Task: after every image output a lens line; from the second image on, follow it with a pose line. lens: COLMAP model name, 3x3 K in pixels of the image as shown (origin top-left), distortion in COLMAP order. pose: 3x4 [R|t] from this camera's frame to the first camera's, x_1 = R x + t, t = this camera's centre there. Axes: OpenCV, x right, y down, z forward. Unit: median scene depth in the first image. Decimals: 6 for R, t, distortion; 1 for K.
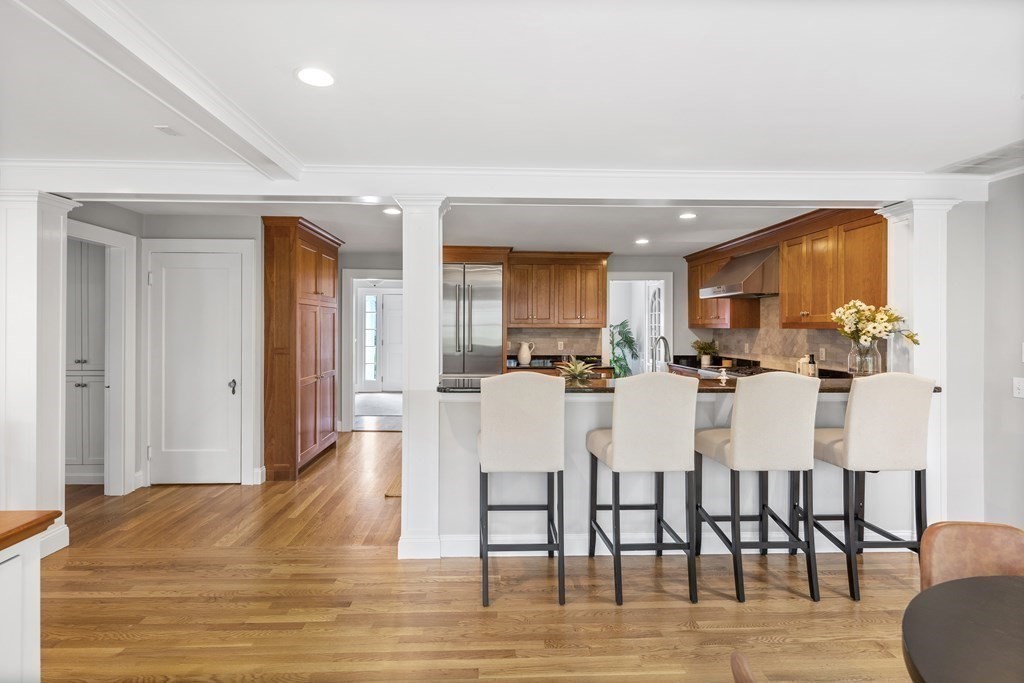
lens RADIAL K [[500.1, 0, 509.6], [0, 500.1, 332.1], [0, 0, 1]] dist [0.002650, -0.000793]
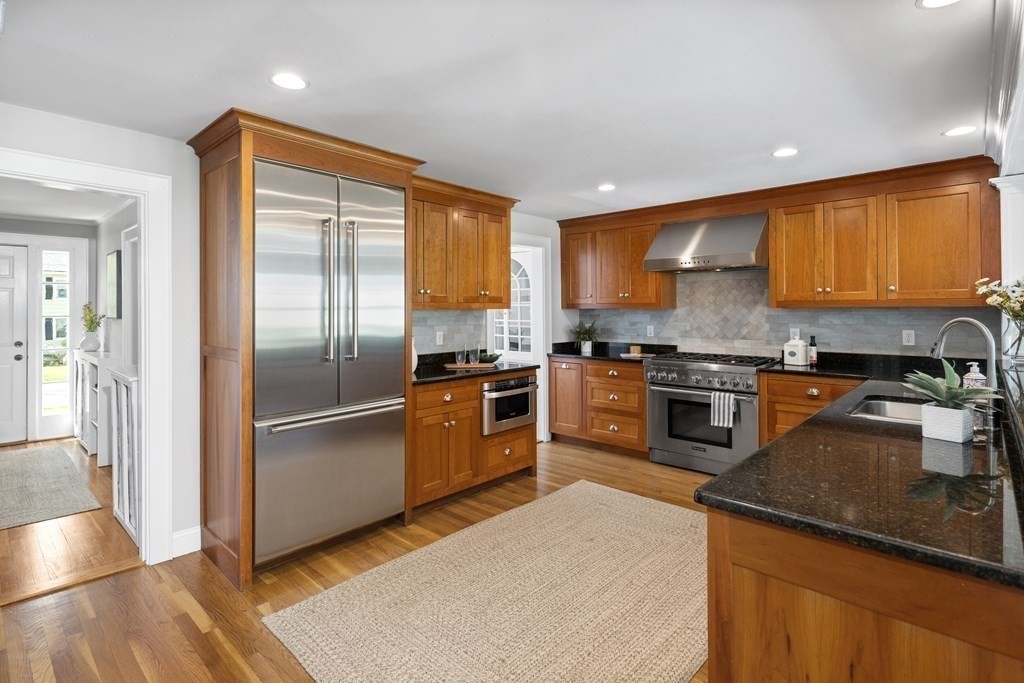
lens RADIAL K [[500.1, 0, 499.2], [0, 500.1, 310.1], [0, 0, 1]] dist [0.002650, -0.000793]
pose [[0.712580, -0.005432, 0.701570, -0.324193], [0.012518, 0.999909, -0.004973, -0.003532], [-0.701479, 0.012326, 0.712583, 0.557534]]
